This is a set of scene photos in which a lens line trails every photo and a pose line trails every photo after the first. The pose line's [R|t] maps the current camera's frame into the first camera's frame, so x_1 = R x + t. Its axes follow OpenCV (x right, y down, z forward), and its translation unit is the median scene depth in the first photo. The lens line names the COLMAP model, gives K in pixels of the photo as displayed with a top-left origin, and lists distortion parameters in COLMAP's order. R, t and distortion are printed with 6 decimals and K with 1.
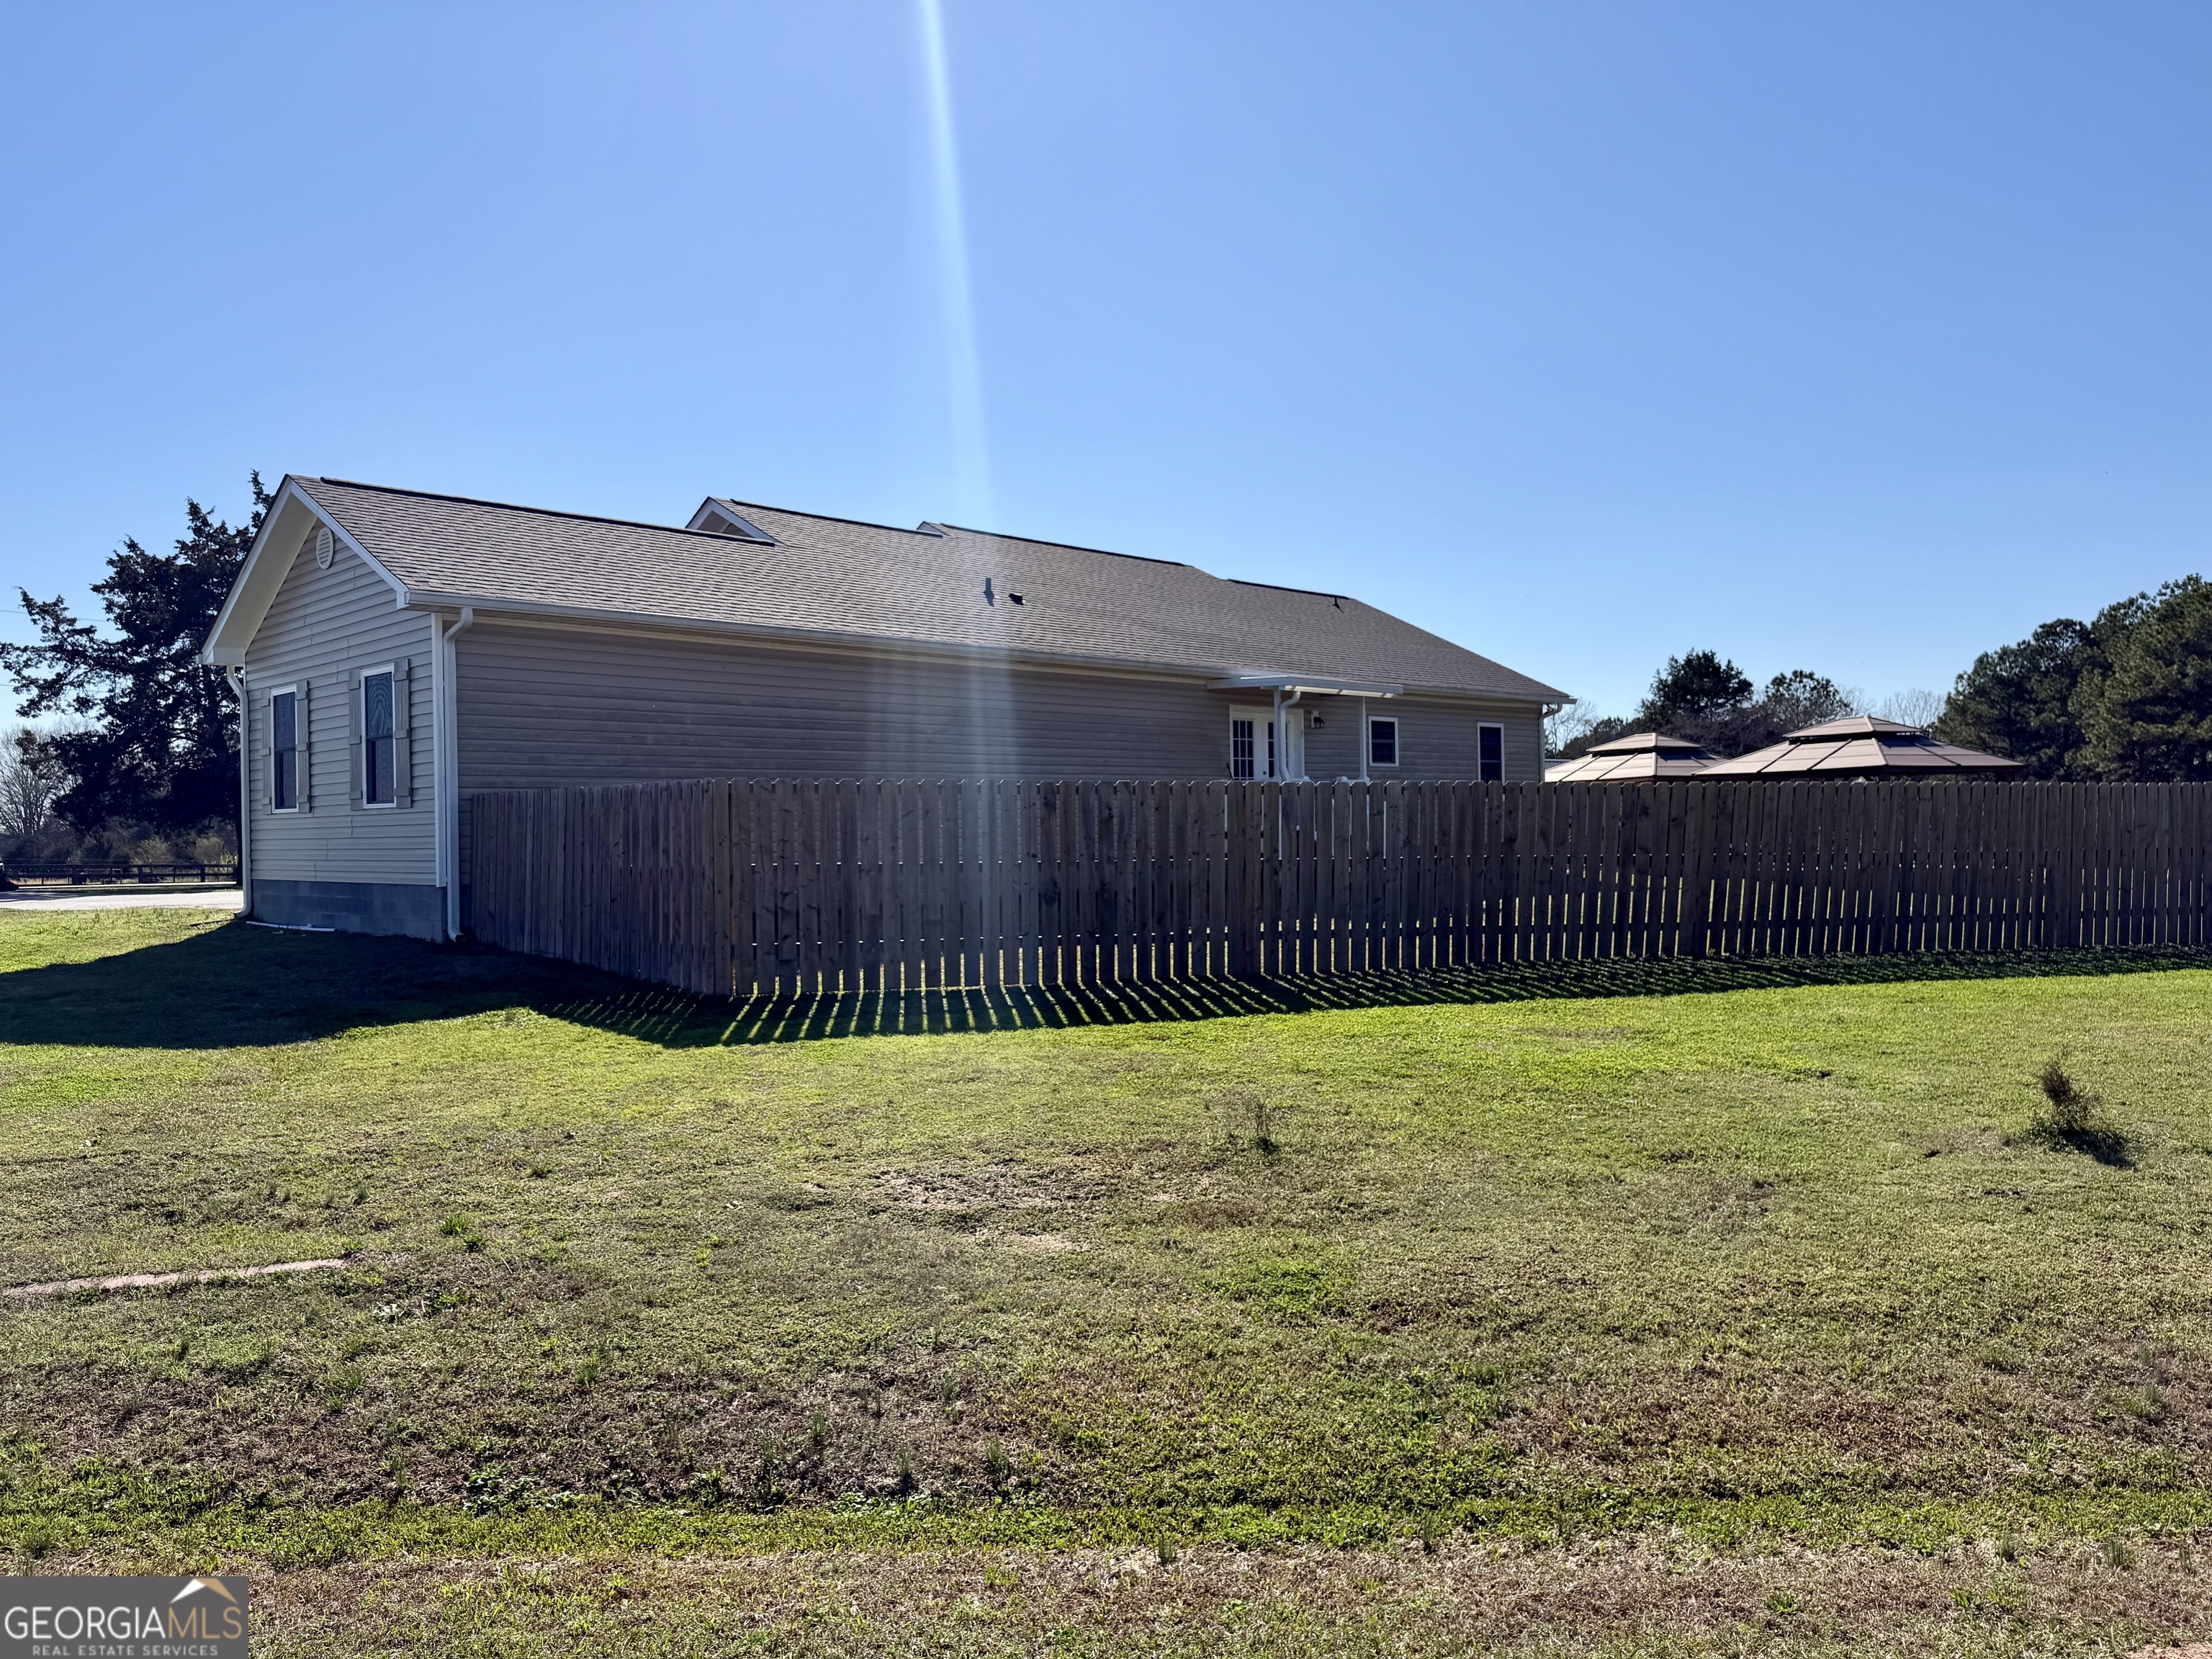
lens RADIAL K [[1547.6, 0, 1142.0], [0, 1547.6, 836.4], [0, 0, 1]] dist [0.055650, -0.052332]
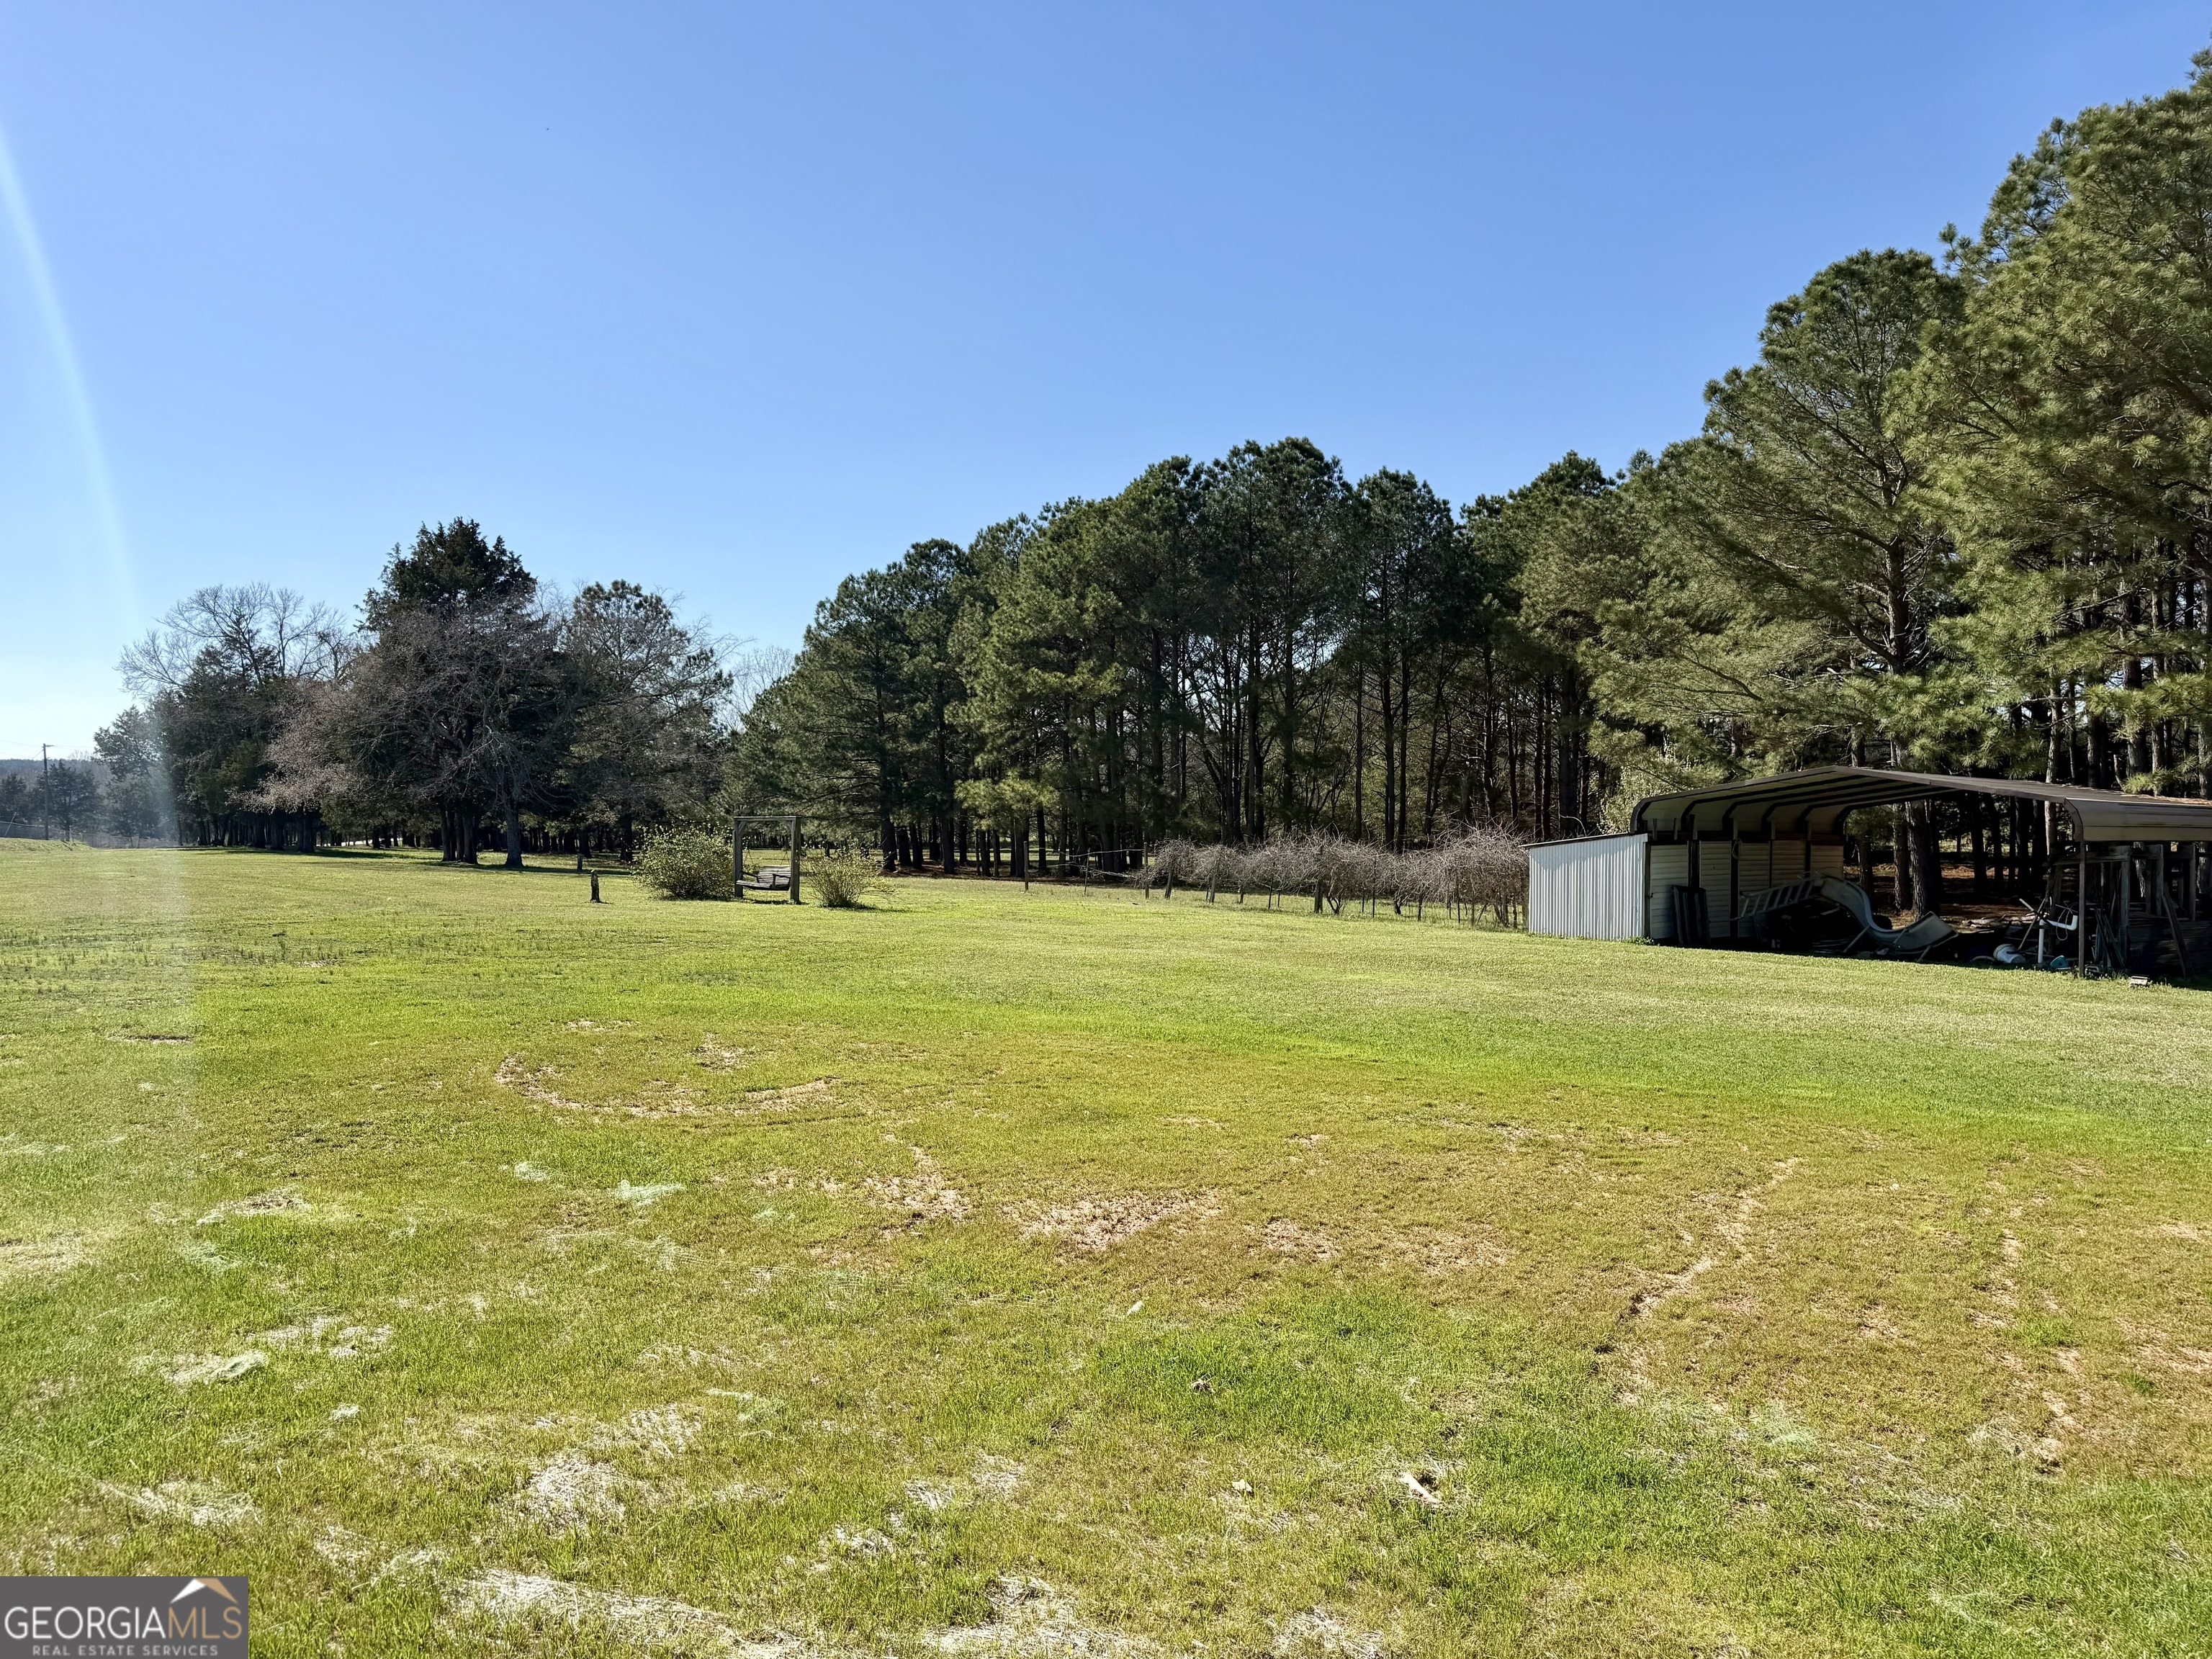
lens RADIAL K [[1552.7, 0, 1106.0], [0, 1552.7, 829.5], [0, 0, 1]] dist [0.094739, -0.115292]
pose [[0.783076, -0.005214, 0.621904, 0.169207], [-0.007051, 0.999826, 0.017261, -0.006830], [-0.621886, -0.017901, 0.782903, 0.339376]]
